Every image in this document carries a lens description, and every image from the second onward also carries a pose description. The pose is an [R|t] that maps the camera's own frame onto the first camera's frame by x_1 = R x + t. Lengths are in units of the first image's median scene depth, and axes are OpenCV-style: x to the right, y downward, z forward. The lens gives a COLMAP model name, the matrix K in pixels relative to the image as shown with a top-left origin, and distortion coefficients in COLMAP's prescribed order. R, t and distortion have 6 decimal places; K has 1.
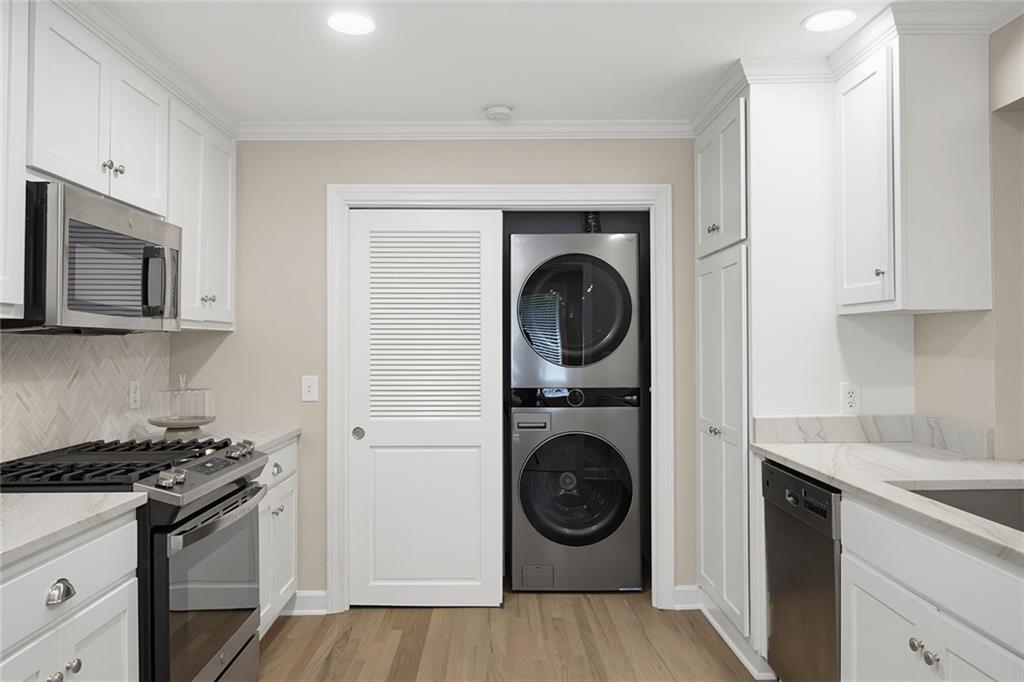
lens RADIAL K [[732.3, 0, 512.5], [0, 732.3, 337.3], [0, 0, 1]] dist [0.002760, -0.000712]
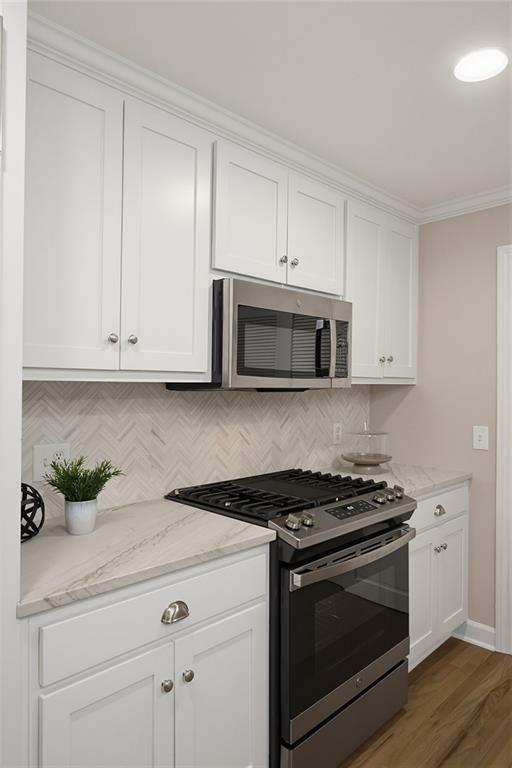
lens RADIAL K [[507.3, 0, 255.4], [0, 507.3, 380.7], [0, 0, 1]] dist [0.000711, 0.003805]
pose [[0.691837, 0.004300, -0.722041, 0.047669], [-0.001211, 0.999988, 0.004796, -0.024271], [0.722053, -0.002444, 0.691834, 0.304531]]
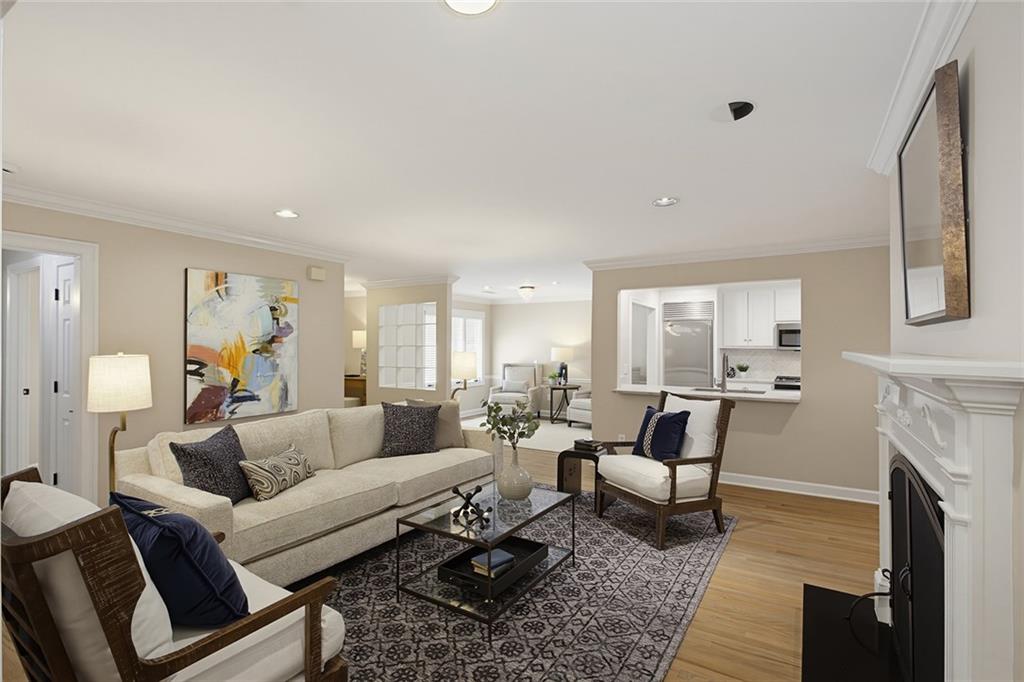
lens RADIAL K [[484.4, 0, 516.8], [0, 484.4, 338.5], [0, 0, 1]] dist [-0.001656, 0.000744]
pose [[-0.536719, -0.012862, -0.843663, 2.563548], [0.006582, 0.999790, -0.019430, -0.030538], [0.843735, -0.015982, -0.536521, 0.967447]]
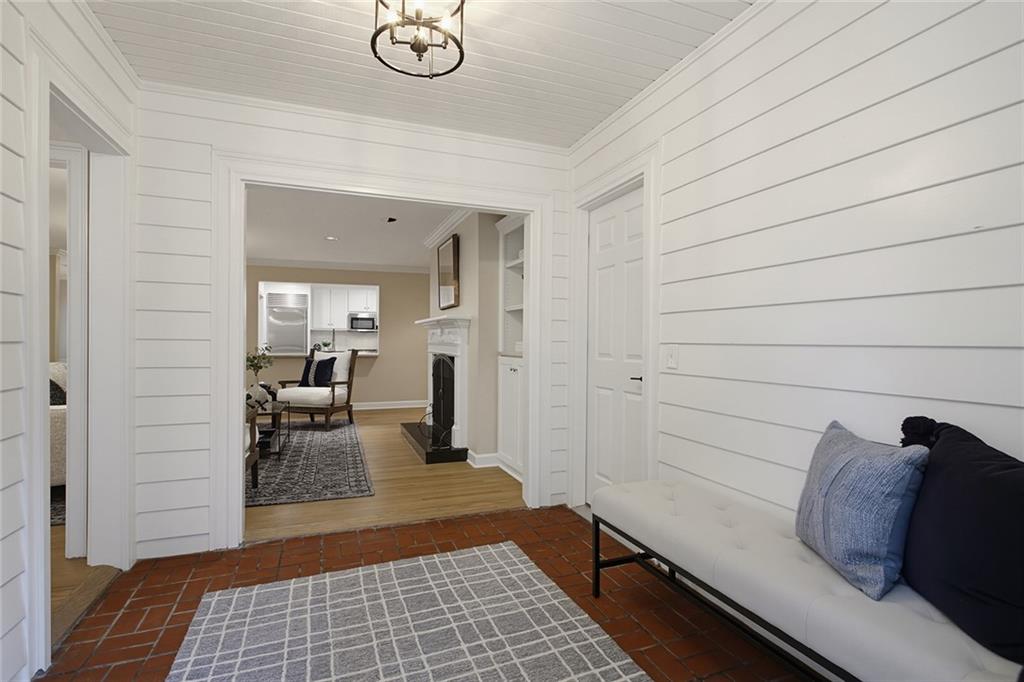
lens RADIAL K [[484.4, 0, 516.5], [0, 484.4, 343.2], [0, 0, 1]] dist [-0.001656, 0.000744]
pose [[0.346798, 0.002982, -0.937935, 3.716309], [0.009905, 0.999928, 0.006842, 0.075242], [0.937888, -0.011663, 0.346743, 0.650293]]
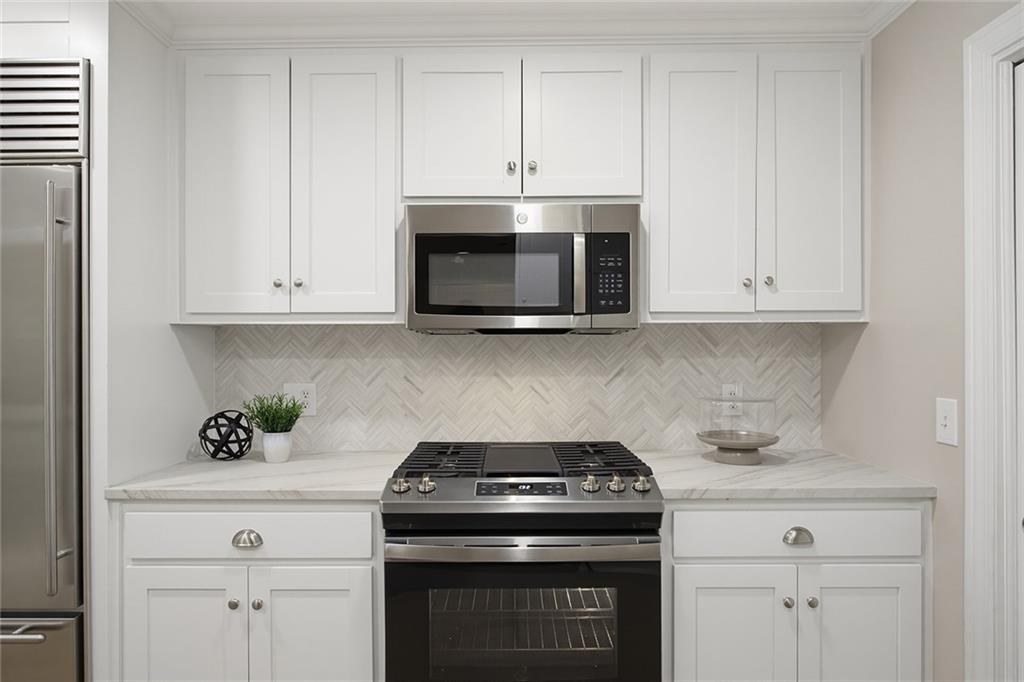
lens RADIAL K [[624.6, 0, 509.4], [0, 624.6, 339.7], [0, 0, 1]] dist [-0.003795, 0.001994]
pose [[-0.029594, -0.002019, -0.999560, 0.271473], [0.015388, 0.999879, -0.002475, 0.005124], [0.999444, -0.015455, -0.029560, 0.883862]]
